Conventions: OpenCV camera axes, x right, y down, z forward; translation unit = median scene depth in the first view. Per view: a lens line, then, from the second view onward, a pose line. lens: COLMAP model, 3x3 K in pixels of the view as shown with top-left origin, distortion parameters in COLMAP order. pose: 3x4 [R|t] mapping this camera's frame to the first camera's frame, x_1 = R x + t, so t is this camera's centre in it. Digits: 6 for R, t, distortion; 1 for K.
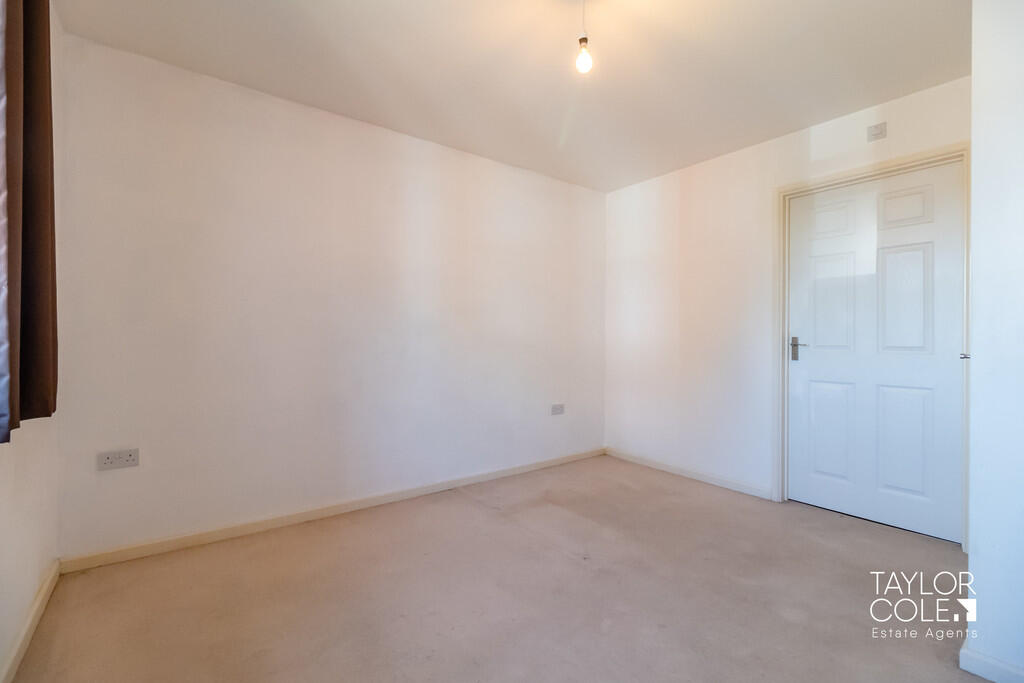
lens RADIAL K [[450.8, 0, 508.4], [0, 450.8, 336.4], [0, 0, 1]] dist [-0.002183, -0.000392]
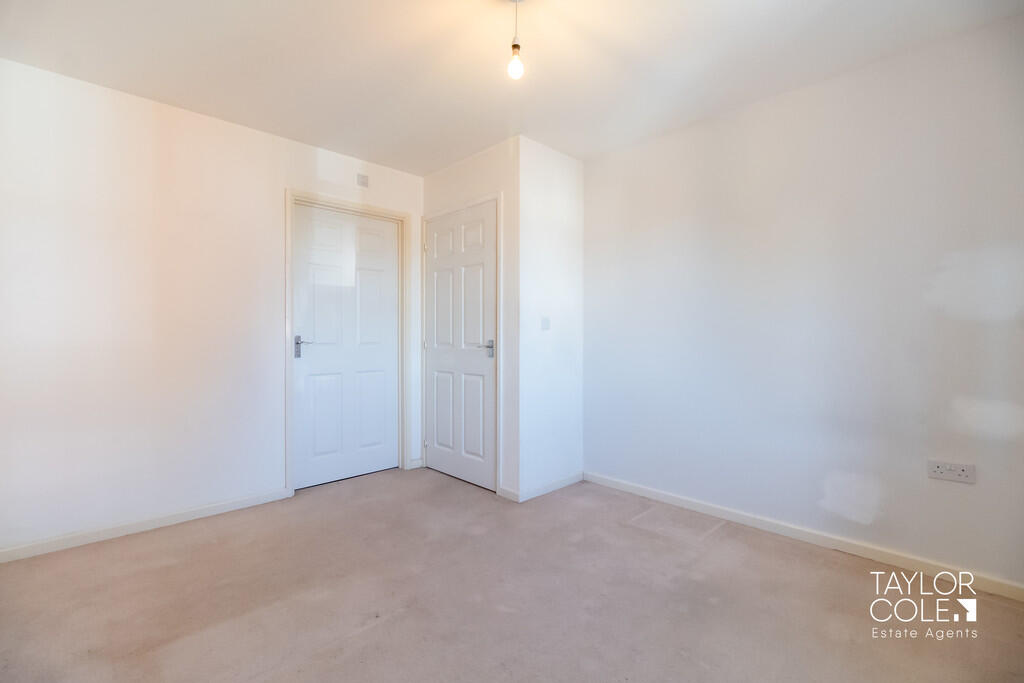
lens RADIAL K [[451.9, 0, 508.9], [0, 451.9, 332.0], [0, 0, 1]] dist [-0.000570, -0.000068]
pose [[-0.121208, -0.001074, 0.992627, -0.518990], [-0.007143, 0.999974, 0.000210, -0.011669], [-0.992601, -0.007064, -0.121213, 0.686220]]
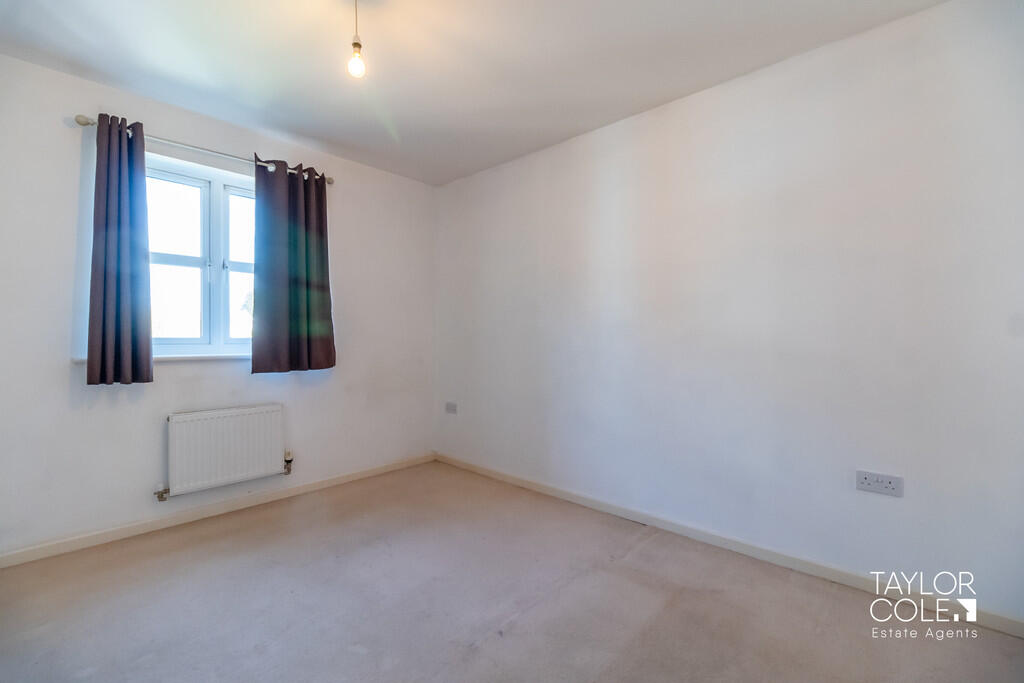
lens RADIAL K [[450.8, 0, 508.4], [0, 450.8, 336.4], [0, 0, 1]] dist [-0.002183, -0.000392]
pose [[0.164320, -0.008633, -0.986369, 0.728978], [0.005329, 0.999955, -0.007865, -0.000226], [0.986393, -0.003964, 0.164359, 0.698439]]
